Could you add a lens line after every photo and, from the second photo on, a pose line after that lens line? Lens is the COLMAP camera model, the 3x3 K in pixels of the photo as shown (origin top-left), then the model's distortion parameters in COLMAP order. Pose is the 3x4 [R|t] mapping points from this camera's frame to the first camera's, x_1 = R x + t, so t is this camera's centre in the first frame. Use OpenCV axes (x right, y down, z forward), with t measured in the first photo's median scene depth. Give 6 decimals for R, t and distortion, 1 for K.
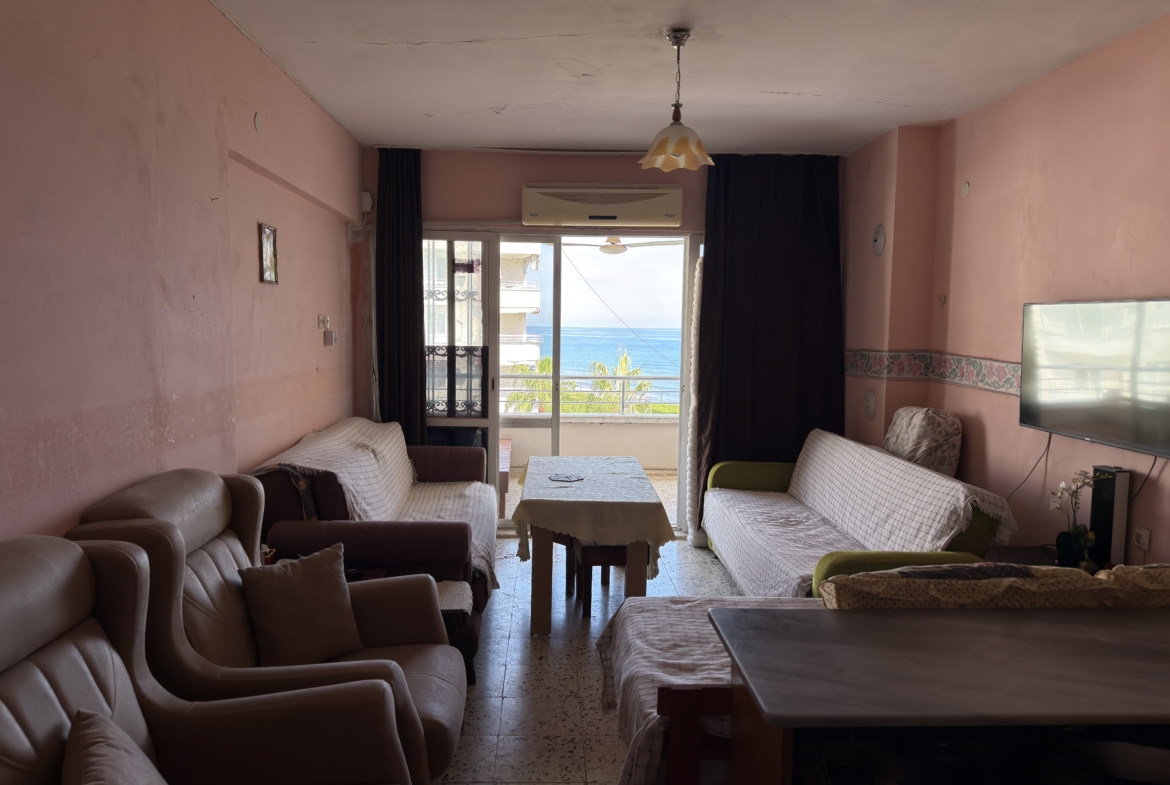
lens RADIAL K [[819.1, 0, 575.1], [0, 819.1, 397.9], [0, 0, 1]] dist [0.067296, -0.067809]
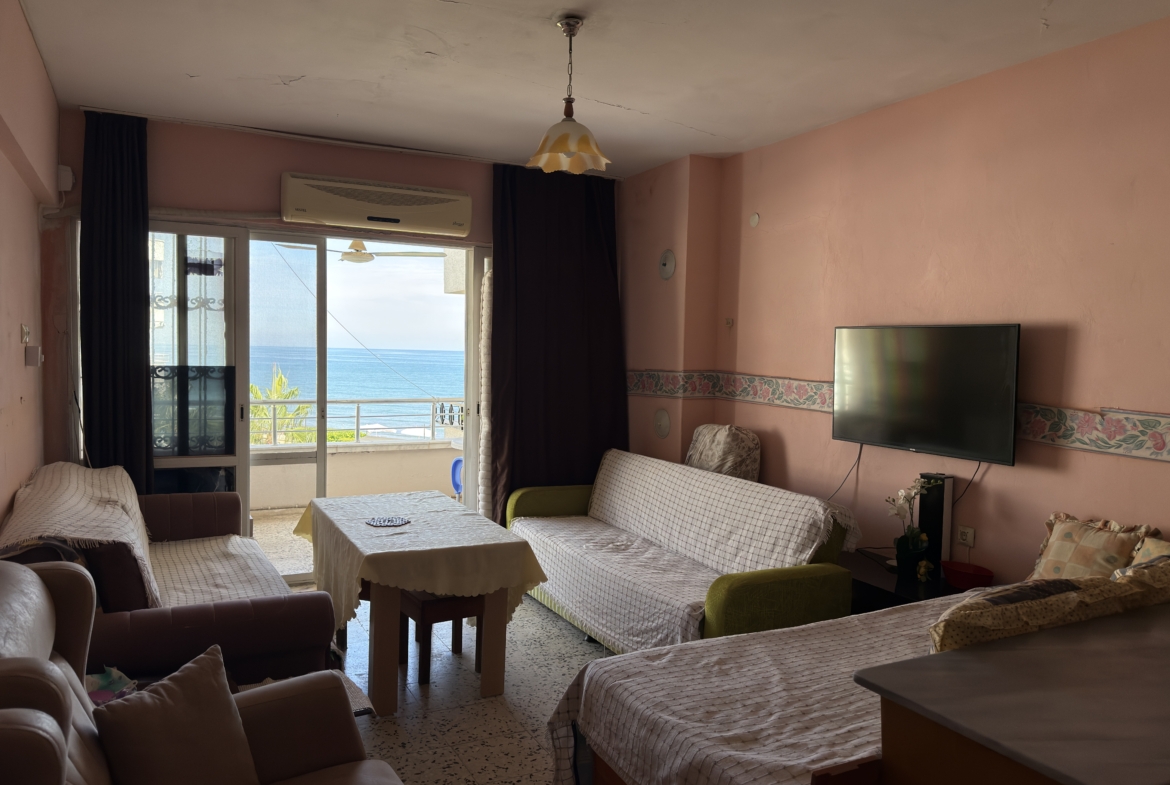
lens RADIAL K [[819.1, 0, 579.7], [0, 819.1, 397.5], [0, 0, 1]] dist [0.067296, -0.067809]
pose [[0.907049, -0.017759, 0.420651, -0.180482], [0.028752, 0.999390, -0.019806, -0.007448], [-0.420043, 0.030060, 0.907006, 0.133606]]
